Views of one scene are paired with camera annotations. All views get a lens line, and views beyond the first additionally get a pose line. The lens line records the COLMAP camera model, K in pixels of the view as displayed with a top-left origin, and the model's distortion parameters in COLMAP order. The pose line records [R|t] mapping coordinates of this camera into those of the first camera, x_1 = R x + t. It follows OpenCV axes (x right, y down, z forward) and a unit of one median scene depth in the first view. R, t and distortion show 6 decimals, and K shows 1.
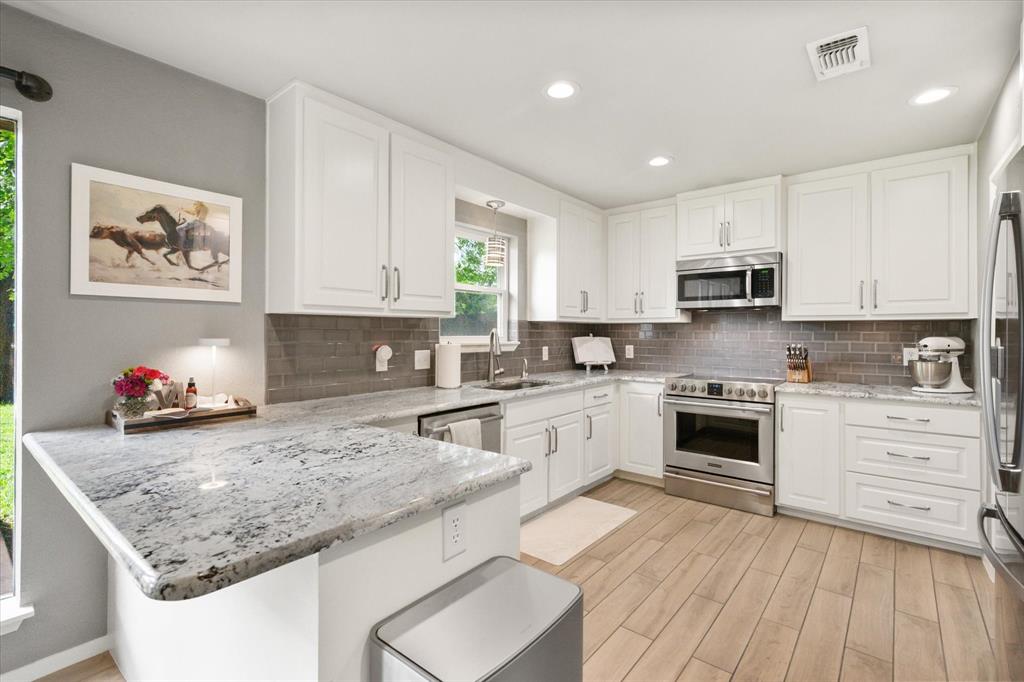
lens RADIAL K [[471.3, 0, 511.9], [0, 471.3, 328.3], [0, 0, 1]] dist [0.001959, 0.000316]
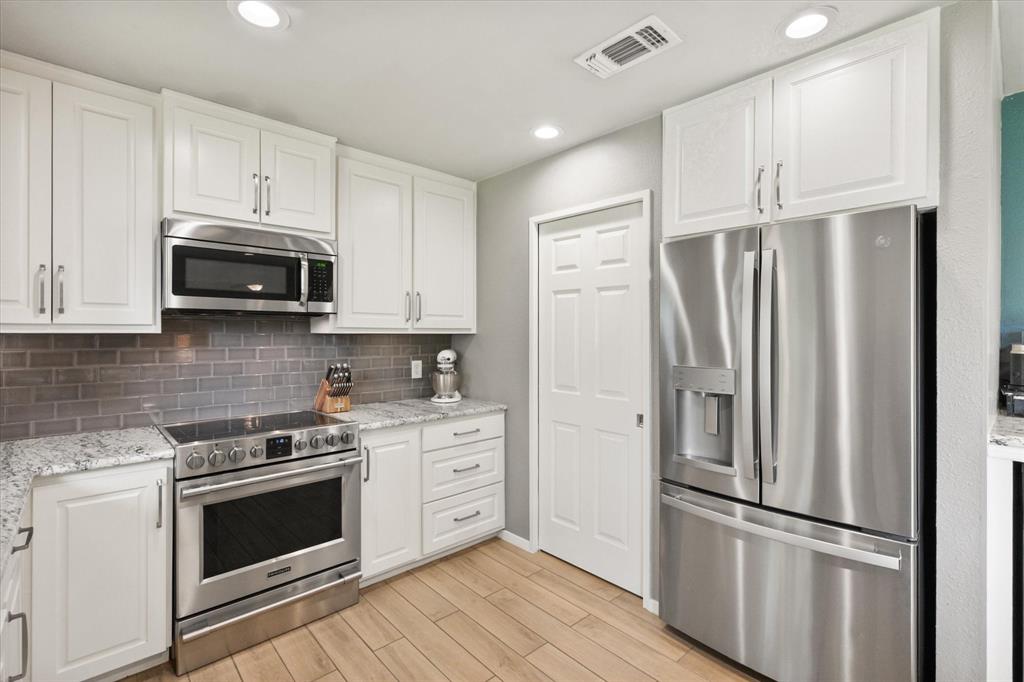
lens RADIAL K [[464.8, 0, 508.6], [0, 464.8, 334.5], [0, 0, 1]] dist [-0.002327, -0.000480]
pose [[0.145820, -0.006192, 0.989292, -0.118959], [-0.010442, 0.999915, 0.007797, -0.023841], [-0.989256, -0.011467, 0.145743, 0.627290]]
